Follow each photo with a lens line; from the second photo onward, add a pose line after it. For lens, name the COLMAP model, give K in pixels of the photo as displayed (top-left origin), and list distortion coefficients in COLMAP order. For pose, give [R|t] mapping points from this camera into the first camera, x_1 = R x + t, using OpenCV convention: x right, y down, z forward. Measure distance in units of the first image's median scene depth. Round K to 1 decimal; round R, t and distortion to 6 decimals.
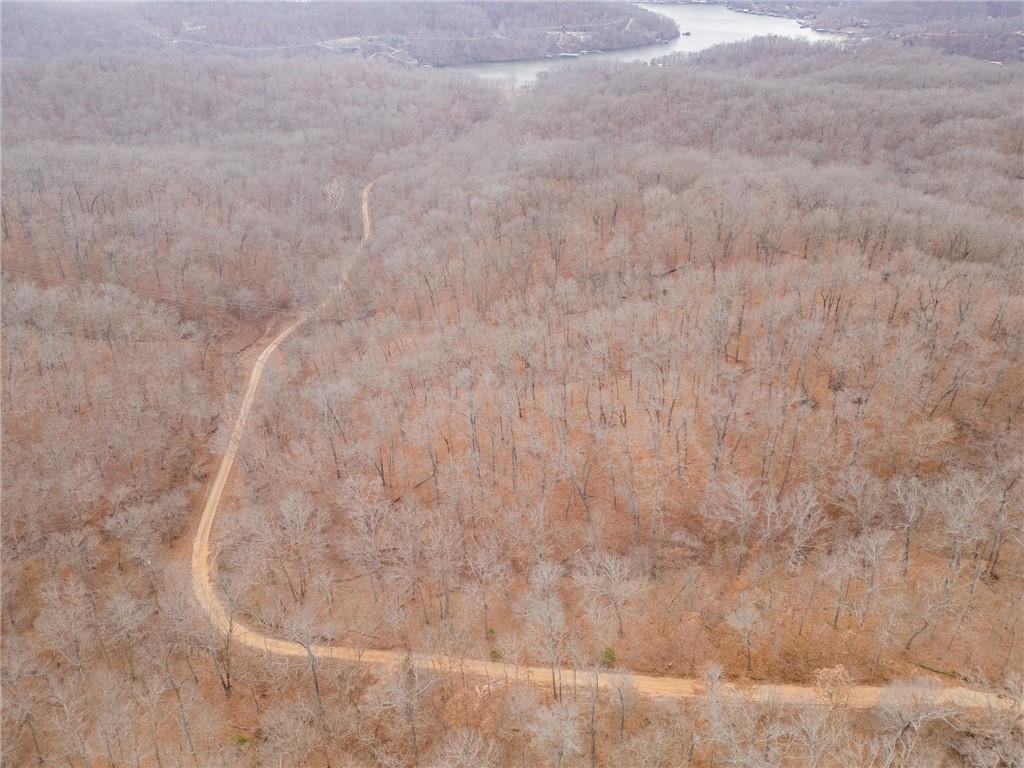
lens RADIAL K [[750.6, 0, 513.4], [0, 750.6, 385.8], [0, 0, 1]] dist [0.074015, -0.065382]
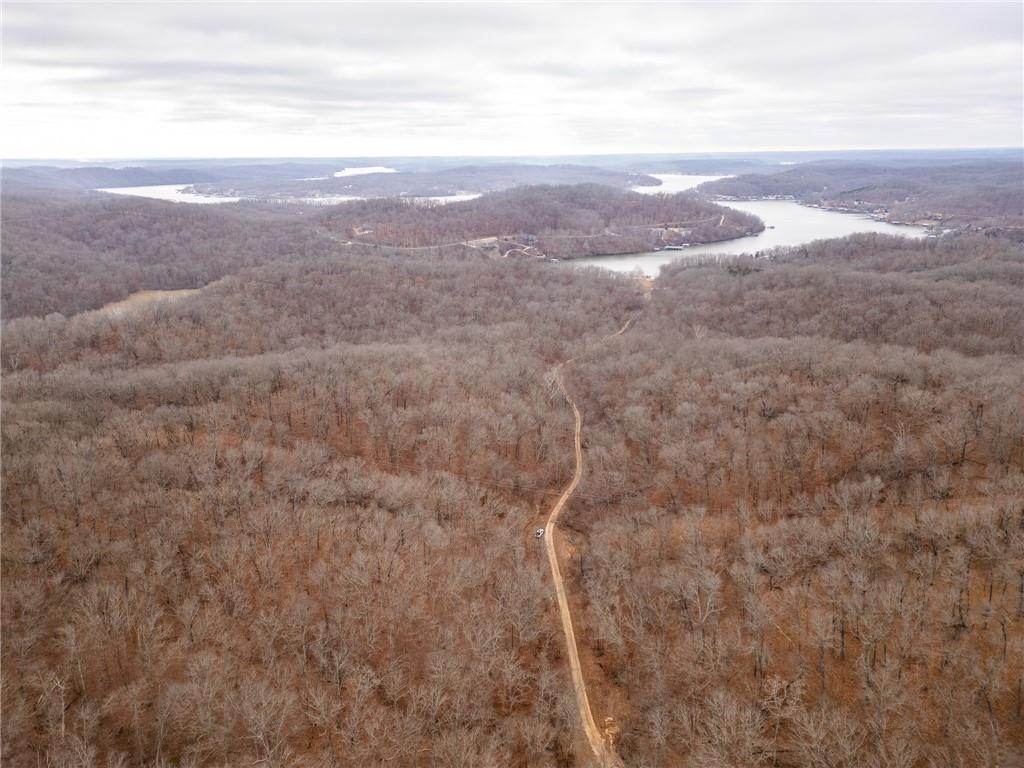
lens RADIAL K [[705.7, 0, 513.7], [0, 705.7, 392.4], [0, 0, 1]] dist [0.072056, -0.060178]
pose [[0.995879, 0.009566, -0.090184, -0.076837], [-0.027172, 0.980212, -0.196079, -0.010427], [0.086523, 0.197722, 0.976432, -0.016276]]
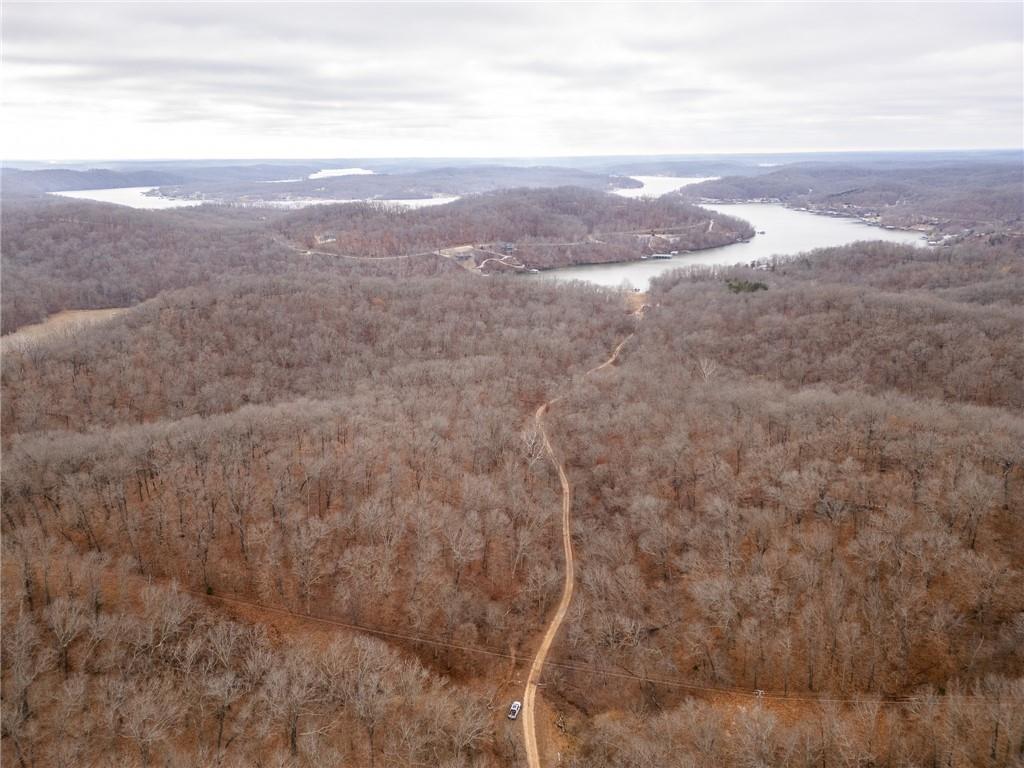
lens RADIAL K [[705.7, 0, 513.7], [0, 705.7, 391.5], [0, 0, 1]] dist [0.072056, -0.060178]
pose [[0.997919, 0.001352, -0.064459, -0.079328], [-0.014213, 0.979796, -0.199493, -0.055814], [0.062887, 0.199995, 0.977777, 0.062477]]
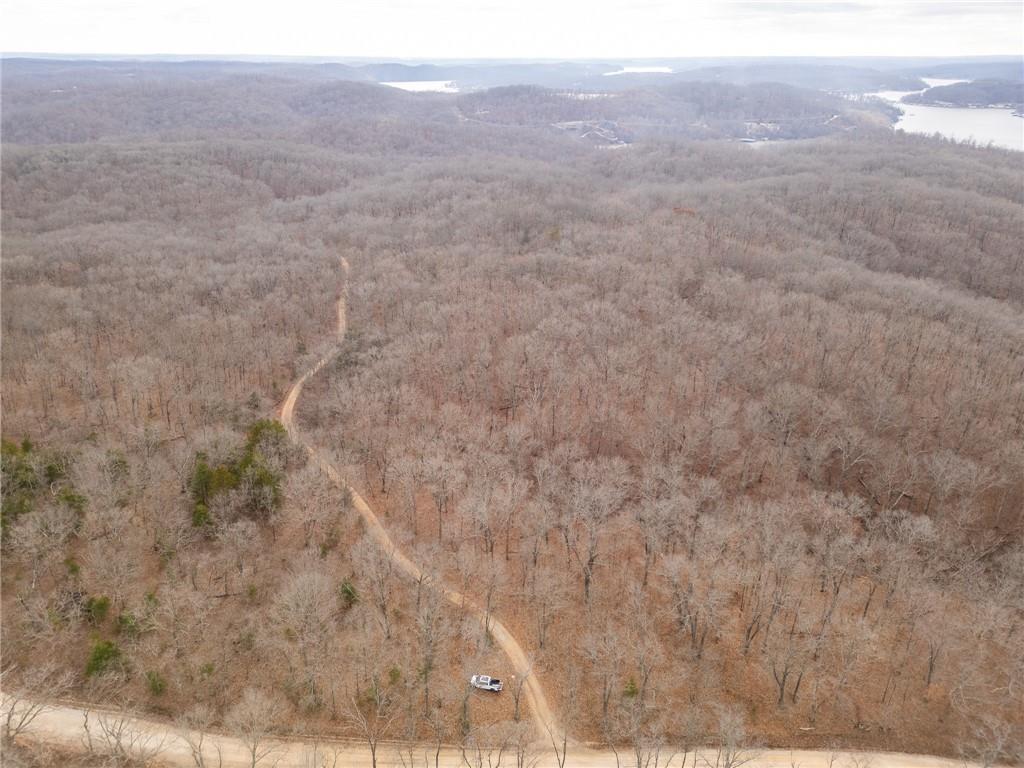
lens RADIAL K [[705.7, 0, 517.2], [0, 705.7, 393.0], [0, 0, 1]] dist [0.072056, -0.060178]
pose [[0.882964, 0.195362, -0.426859, 0.369674], [-0.230536, 0.972545, -0.031759, 0.114422], [0.408935, 0.126448, 0.903760, -0.205363]]
